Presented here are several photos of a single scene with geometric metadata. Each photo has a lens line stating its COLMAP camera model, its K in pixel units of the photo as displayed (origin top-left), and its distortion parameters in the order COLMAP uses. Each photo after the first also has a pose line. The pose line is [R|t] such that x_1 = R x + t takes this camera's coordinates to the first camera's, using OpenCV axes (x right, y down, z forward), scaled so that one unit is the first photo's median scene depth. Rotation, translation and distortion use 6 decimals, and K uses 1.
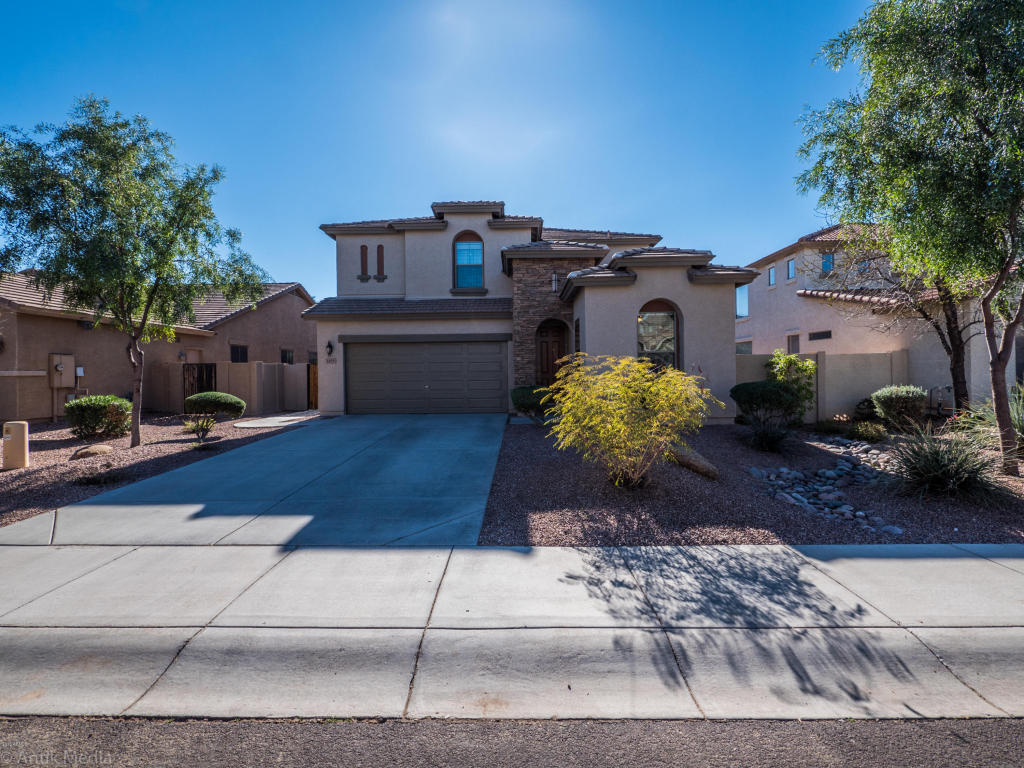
lens RADIAL K [[432.3, 0, 515.5], [0, 432.3, 376.5], [0, 0, 1]] dist [-0.004089, -0.000500]
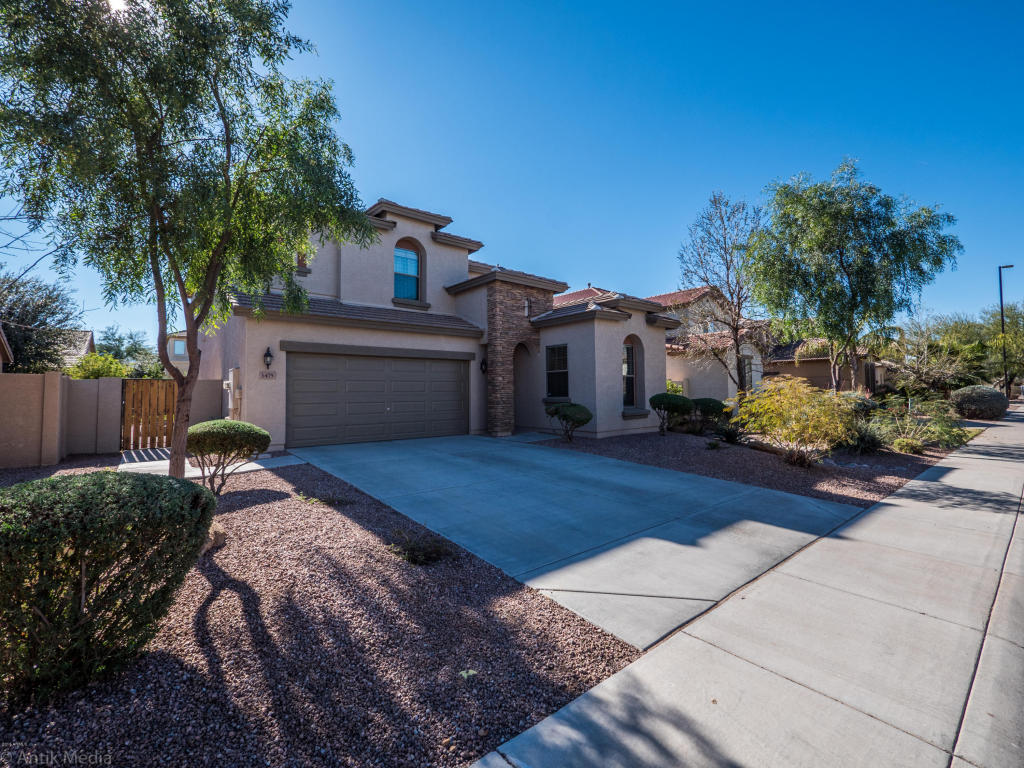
lens RADIAL K [[432.3, 0, 515.5], [0, 432.3, 376.5], [0, 0, 1]] dist [-0.004089, -0.000500]
pose [[0.776391, 0.029846, 0.629545, -0.547688], [0.006663, 0.998434, -0.055552, 0.008890], [-0.630217, 0.047325, 0.774976, 0.178392]]
